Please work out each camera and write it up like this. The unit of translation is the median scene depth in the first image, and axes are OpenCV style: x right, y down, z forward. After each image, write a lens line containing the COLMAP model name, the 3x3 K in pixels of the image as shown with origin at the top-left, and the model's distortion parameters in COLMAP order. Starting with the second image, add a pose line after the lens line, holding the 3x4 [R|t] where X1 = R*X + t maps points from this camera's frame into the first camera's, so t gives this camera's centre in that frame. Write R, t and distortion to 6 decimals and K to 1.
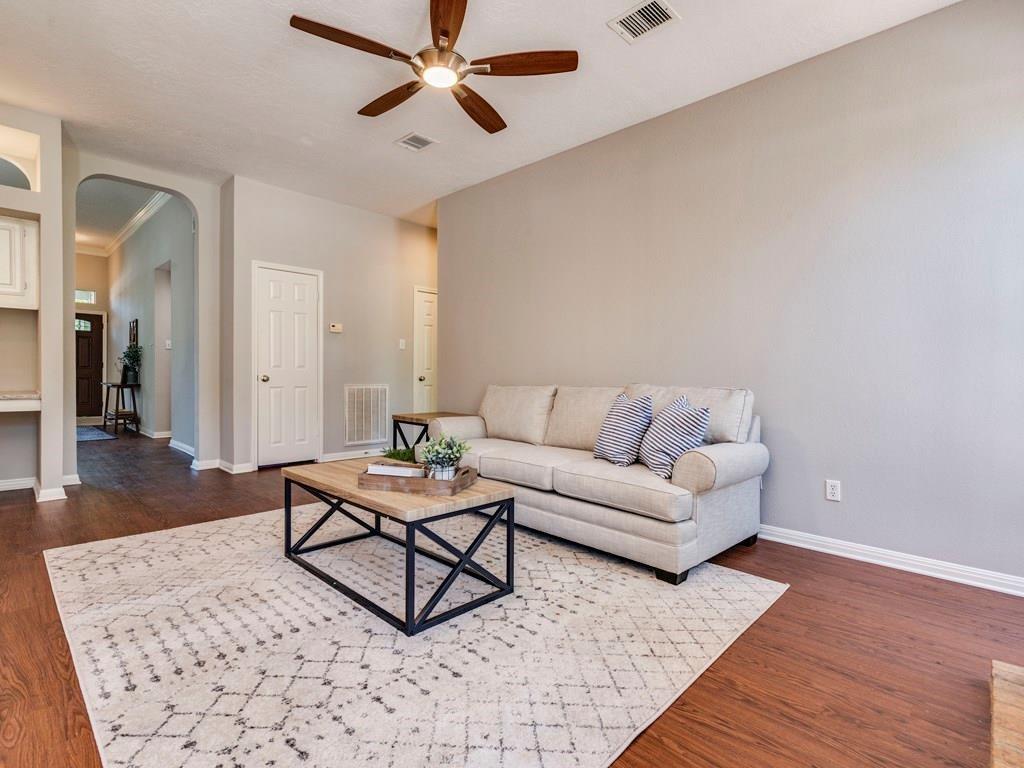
lens RADIAL K [[502.6, 0, 512.6], [0, 502.6, 384.4], [0, 0, 1]] dist [0.005342, -0.002001]
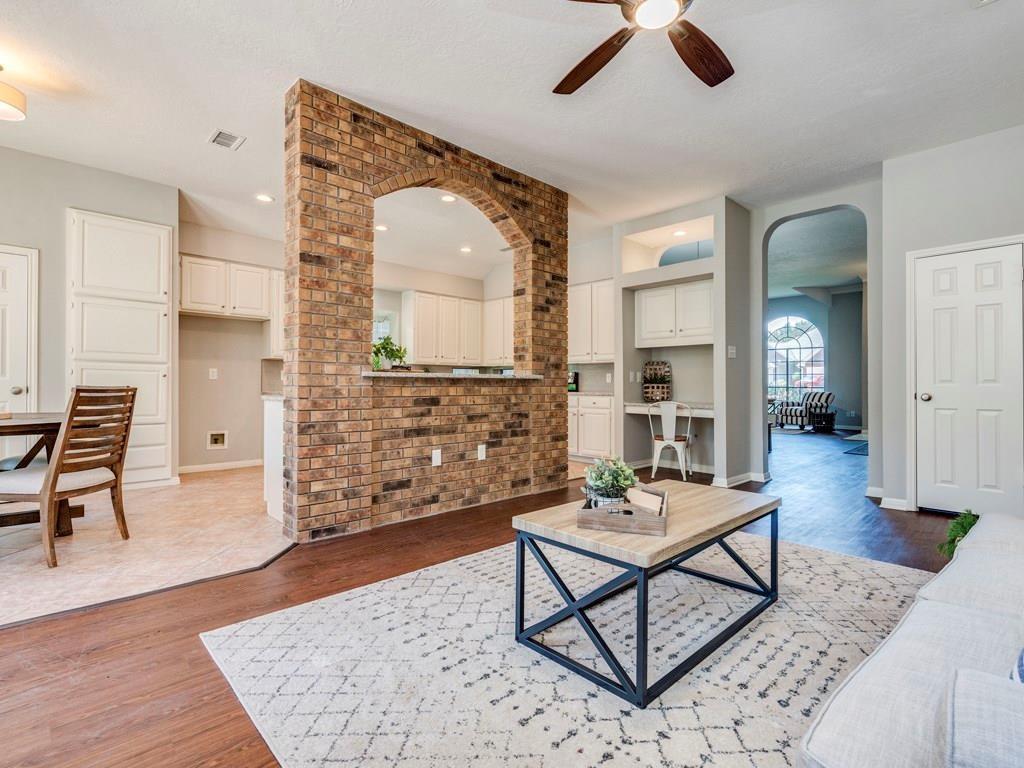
lens RADIAL K [[502.6, 0, 514.7], [0, 502.6, 373.6], [0, 0, 1]] dist [0.005342, -0.002001]
pose [[-0.036839, -0.036751, -0.998645, 0.754193], [-0.027551, 0.998981, -0.035747, -0.002843], [0.998941, 0.026197, -0.037814, 0.922230]]
